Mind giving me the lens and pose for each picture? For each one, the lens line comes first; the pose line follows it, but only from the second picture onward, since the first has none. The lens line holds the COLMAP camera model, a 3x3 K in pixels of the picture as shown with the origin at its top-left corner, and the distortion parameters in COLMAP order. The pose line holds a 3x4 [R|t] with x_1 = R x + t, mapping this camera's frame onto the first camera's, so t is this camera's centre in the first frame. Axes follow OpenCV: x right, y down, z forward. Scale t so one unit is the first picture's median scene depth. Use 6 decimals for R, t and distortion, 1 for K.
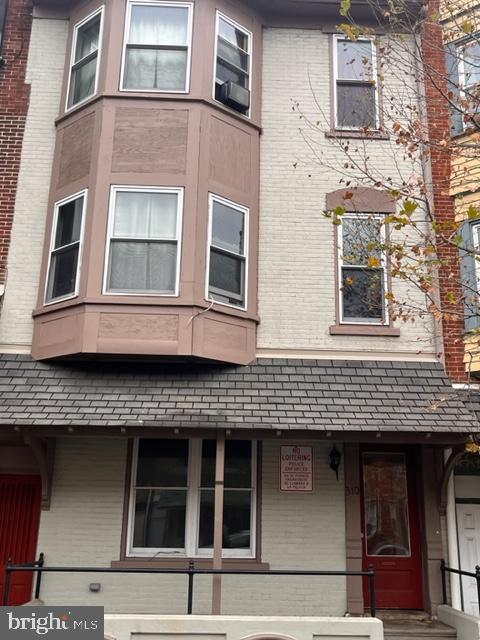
lens RADIAL K [[671.3, 0, 244.7], [0, 671.3, 315.1], [0, 0, 1]] dist [0.014264, 0.000000]
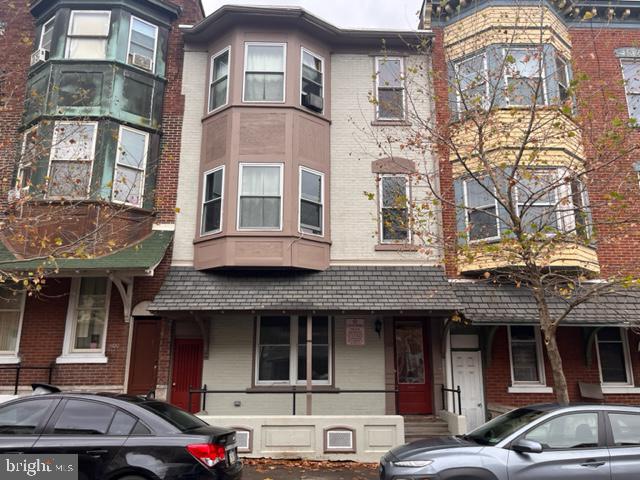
lens RADIAL K [[509.8, 0, 321.6], [0, 509.8, 241.2], [0, 0, 1]] dist [0.011475, 0.001948]
pose [[0.999800, -0.019002, -0.006248, 0.005940], [0.019273, 0.998723, 0.046693, -0.057368], [0.005353, -0.046804, 0.998890, -0.252200]]
